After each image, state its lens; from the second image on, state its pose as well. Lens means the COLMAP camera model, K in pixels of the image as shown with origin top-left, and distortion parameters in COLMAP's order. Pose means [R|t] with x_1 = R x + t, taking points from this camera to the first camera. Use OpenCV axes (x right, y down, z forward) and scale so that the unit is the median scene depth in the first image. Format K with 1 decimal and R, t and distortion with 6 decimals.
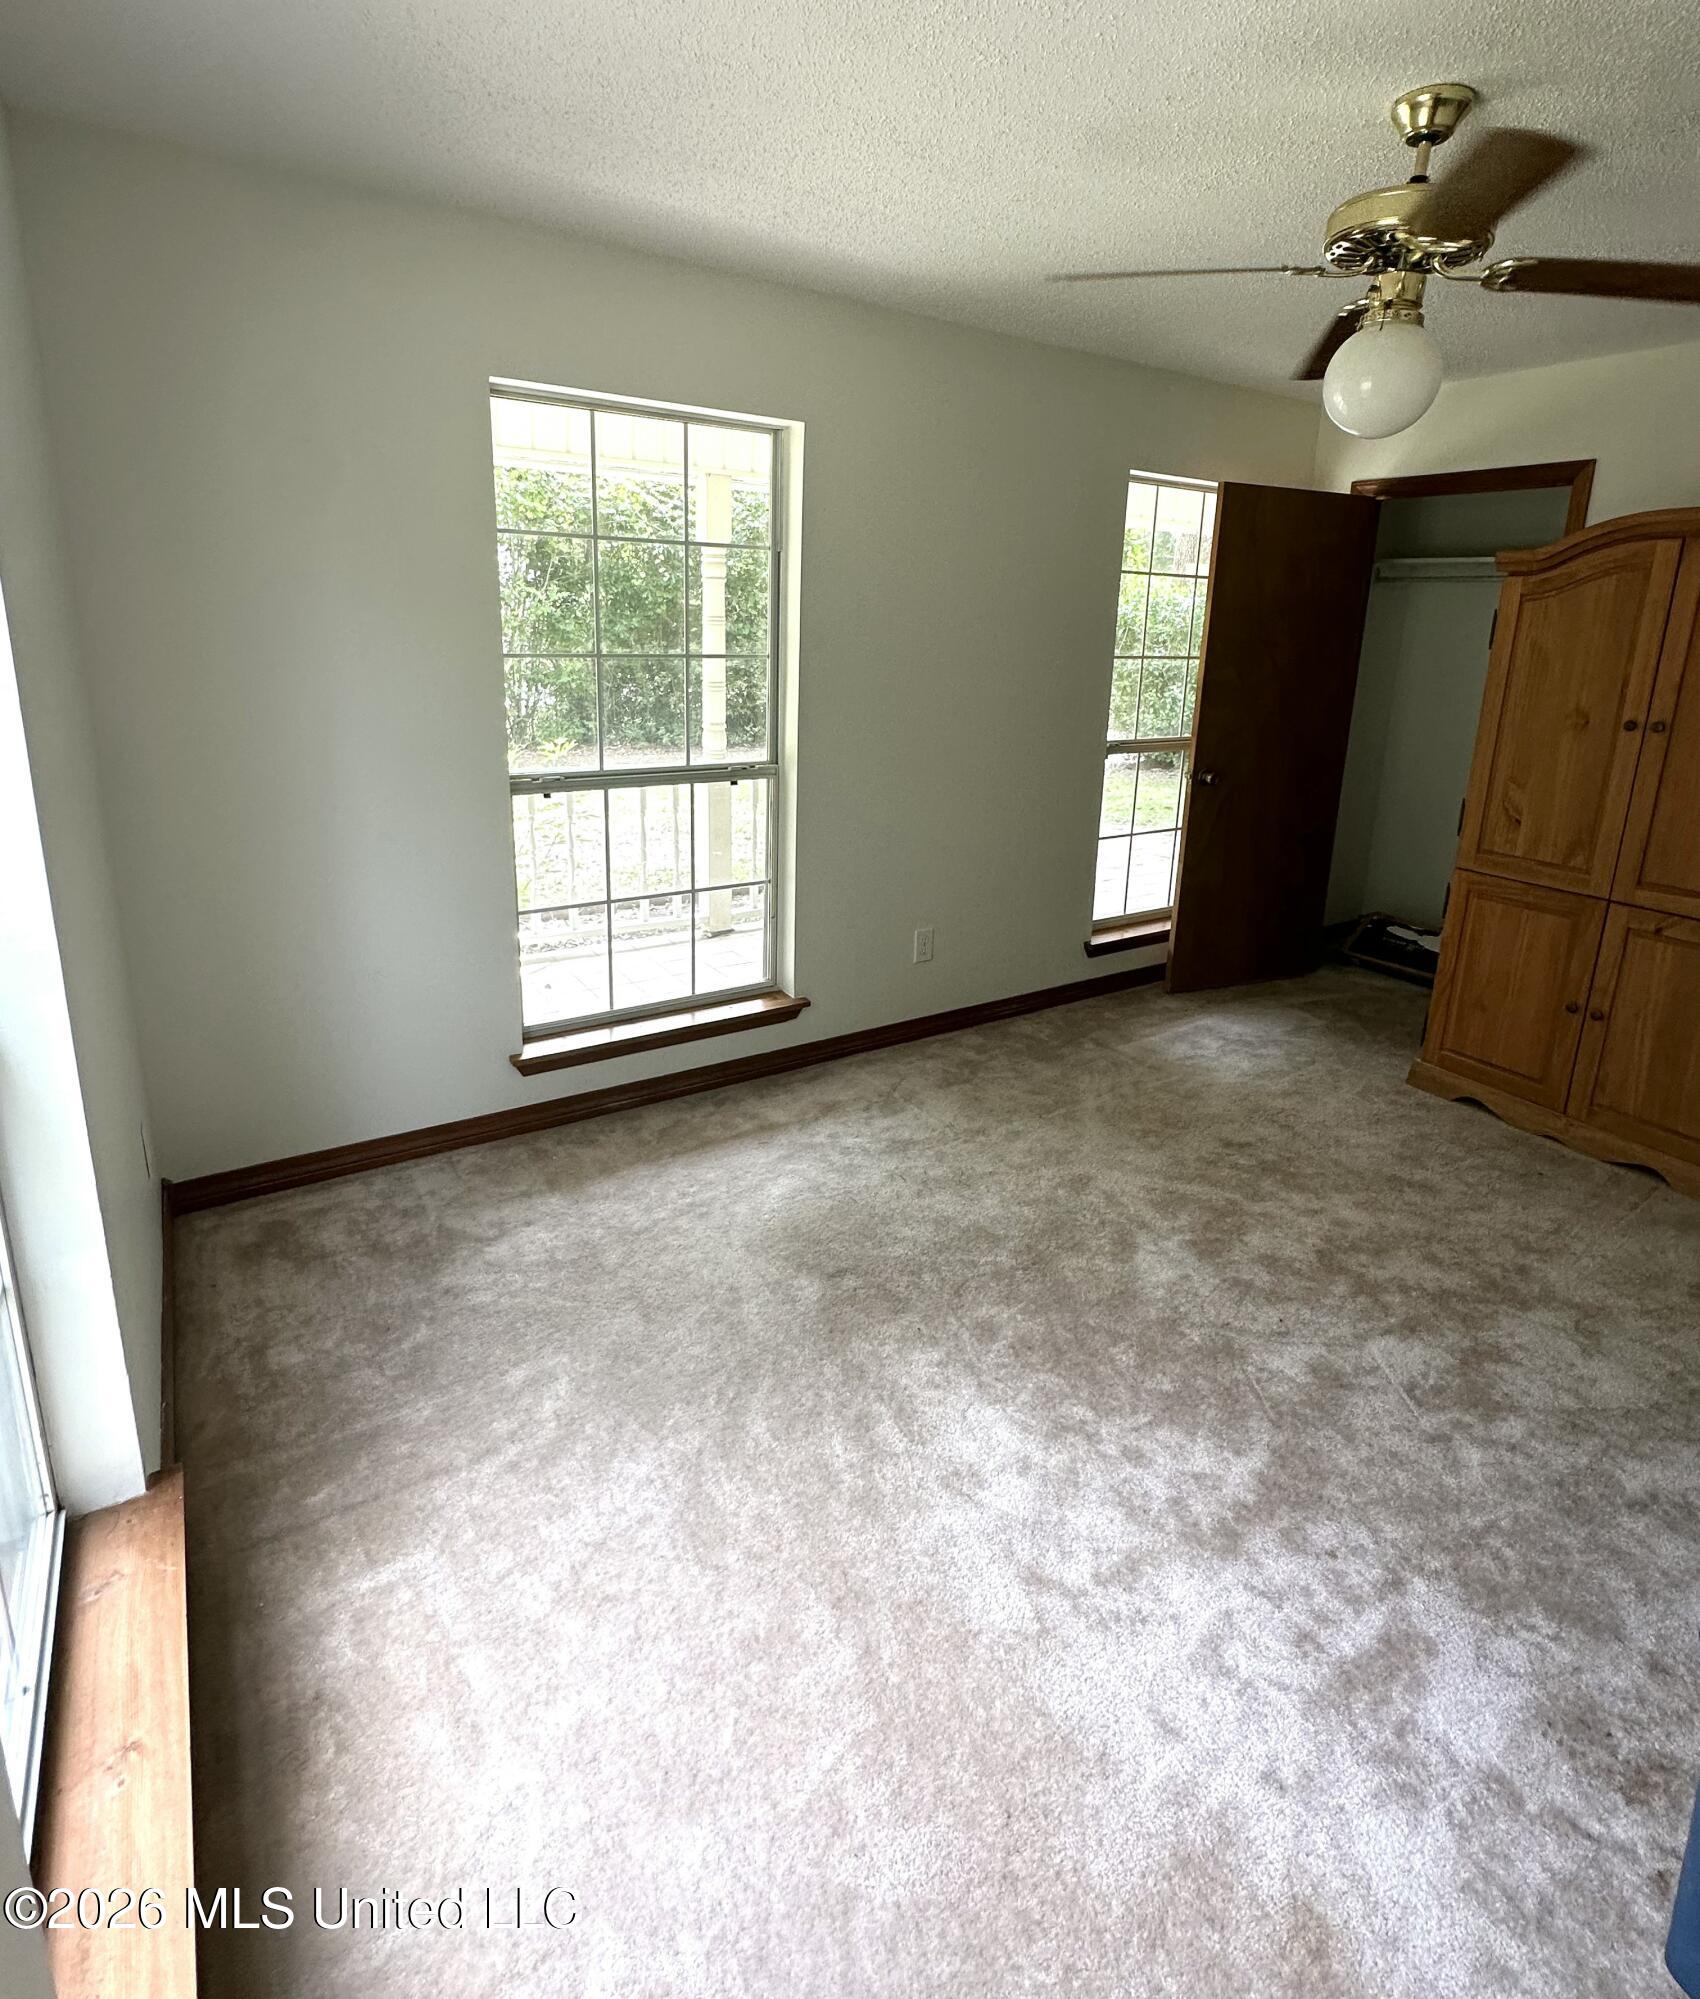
lens RADIAL K [[1026.0, 0, 847.2], [0, 1026.0, 865.3], [0, 0, 1]] dist [0.000693, -0.000047]
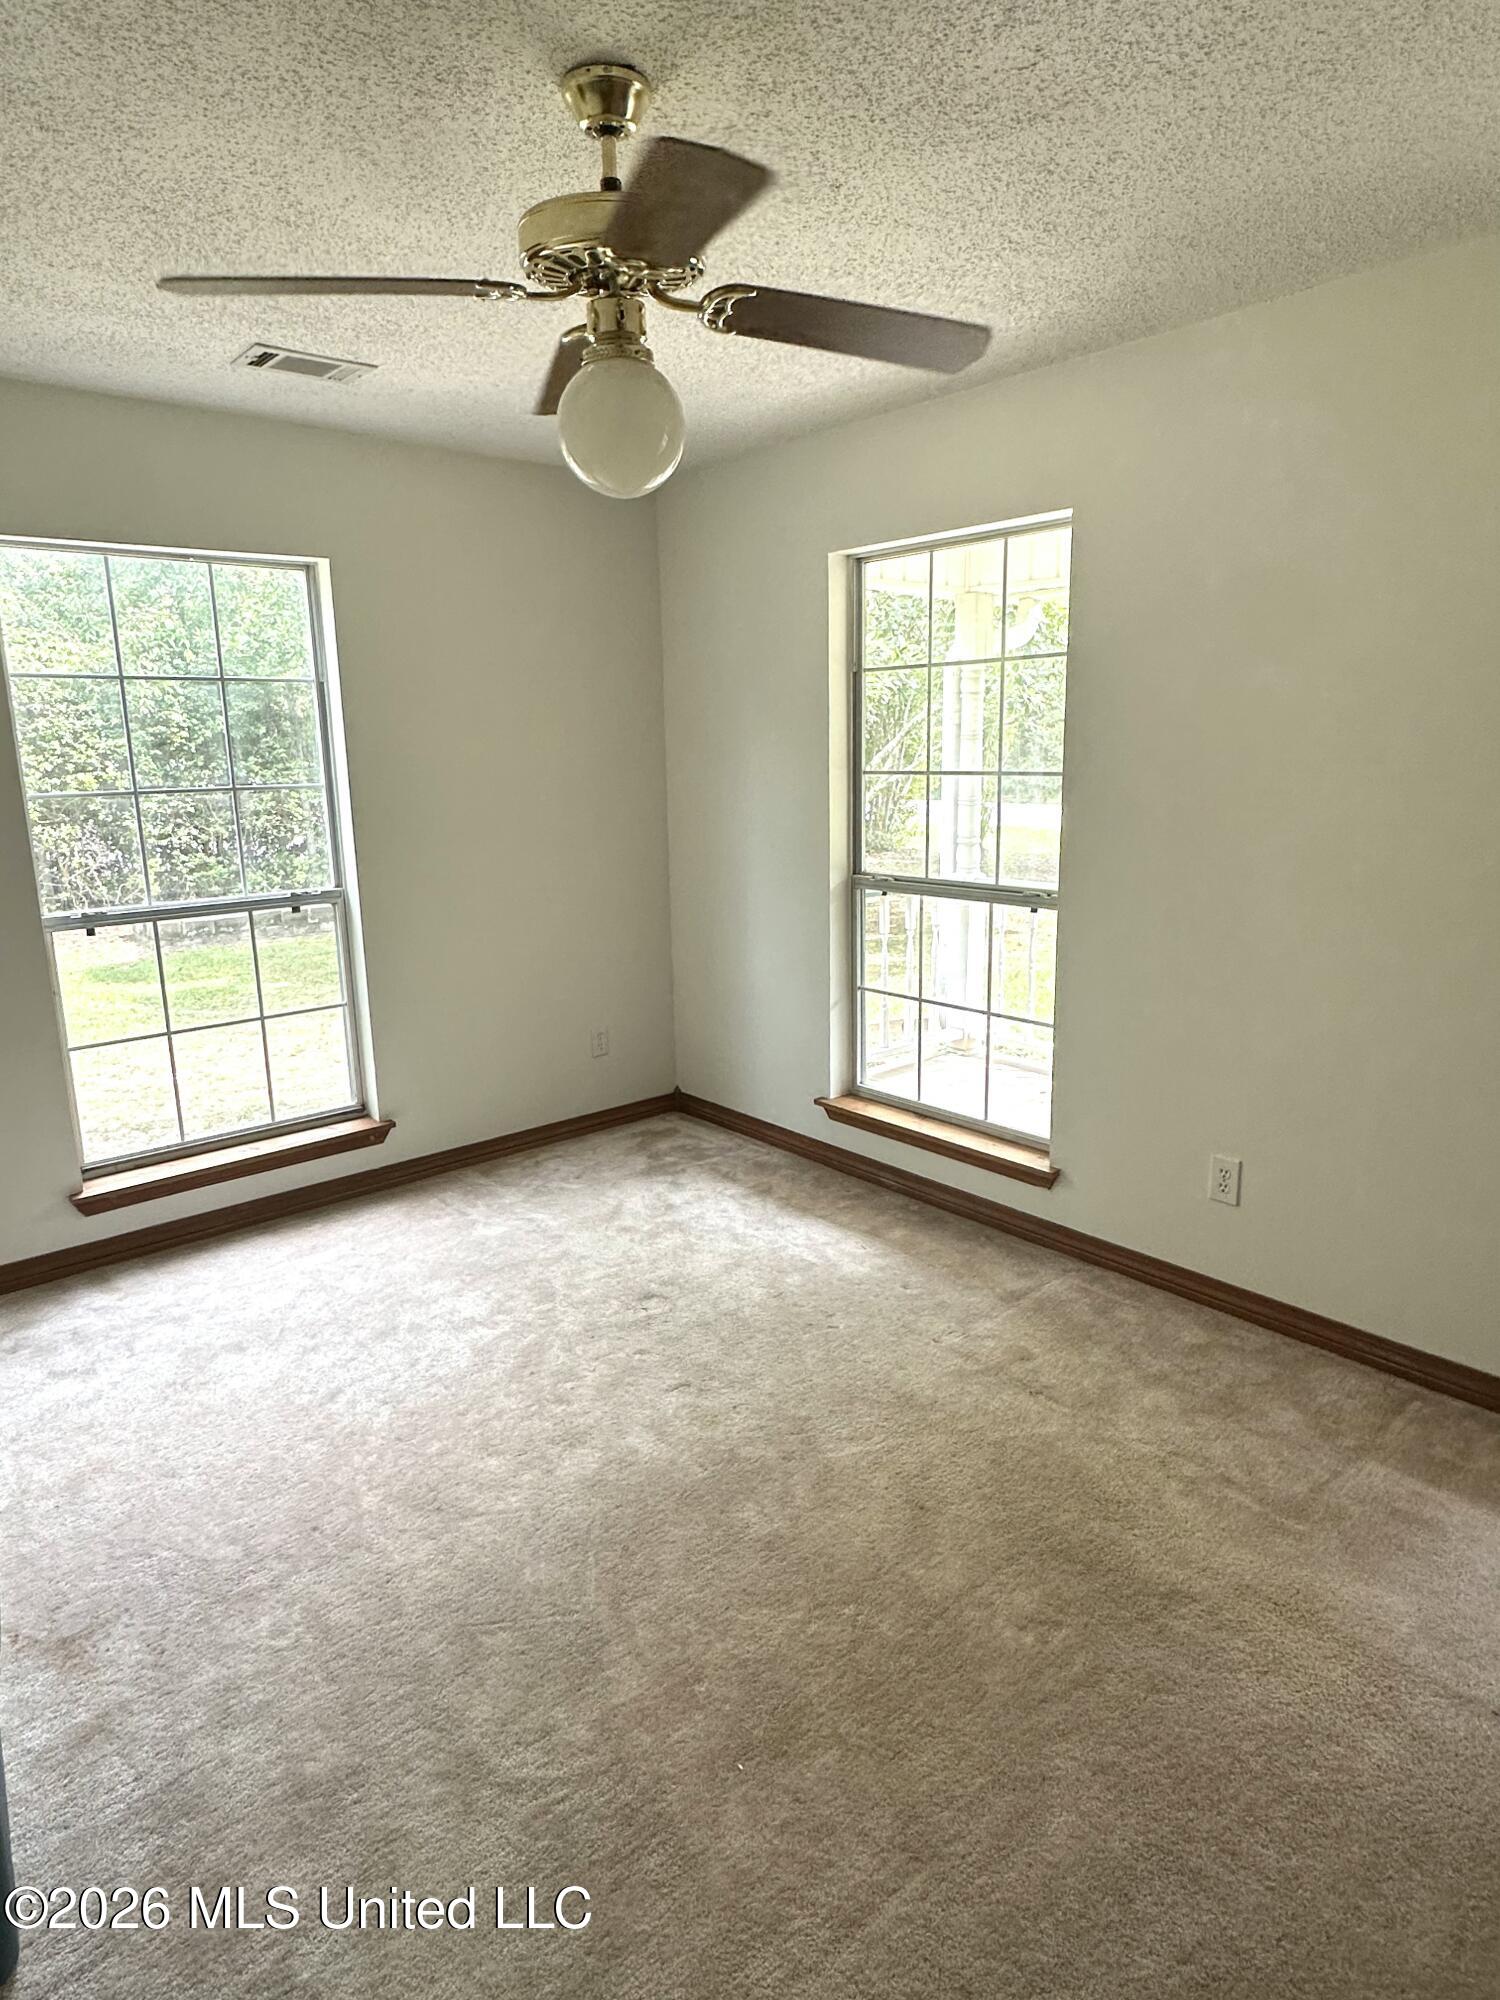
lens RADIAL K [[1184.9, 0, 750.0], [0, 1184.9, 1000.0], [0, 0, 1]] dist [0.003600, 0.000178]
pose [[0.137663, 0.184796, -0.973087, 1.002187], [-0.206893, 0.966135, 0.154206, -0.125694], [0.968630, 0.180096, 0.171234, 0.641777]]
